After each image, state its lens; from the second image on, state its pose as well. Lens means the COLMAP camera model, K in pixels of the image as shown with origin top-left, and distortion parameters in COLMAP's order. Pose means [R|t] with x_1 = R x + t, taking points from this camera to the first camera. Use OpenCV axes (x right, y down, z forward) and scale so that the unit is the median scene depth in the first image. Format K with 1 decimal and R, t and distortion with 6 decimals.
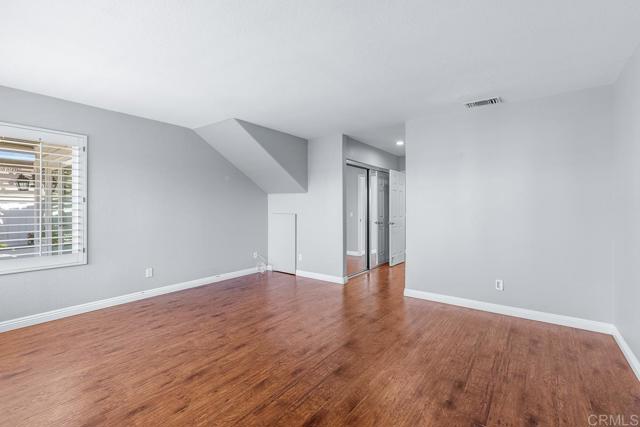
lens RADIAL K [[284.1, 0, 321.5], [0, 284.1, 212.1], [0, 0, 1]] dist [-0.000166, -0.000171]
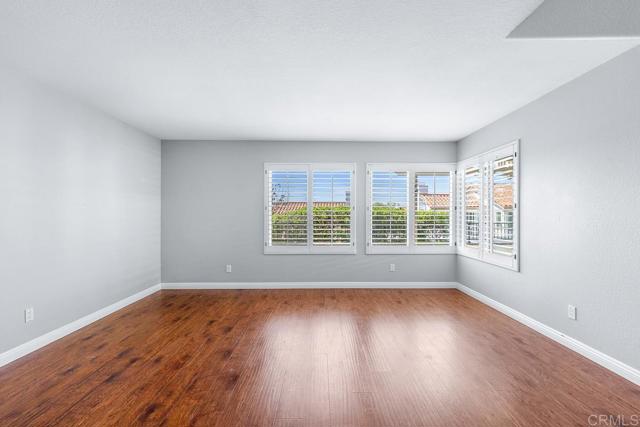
lens RADIAL K [[284.1, 0, 321.5], [0, 284.1, 212.1], [0, 0, 1]] dist [-0.000166, -0.000171]
pose [[-0.787758, -0.007414, -0.615940, 0.422682], [-0.006155, 0.999972, -0.004165, -0.017500], [0.615954, 0.000510, -0.787782, 1.876471]]
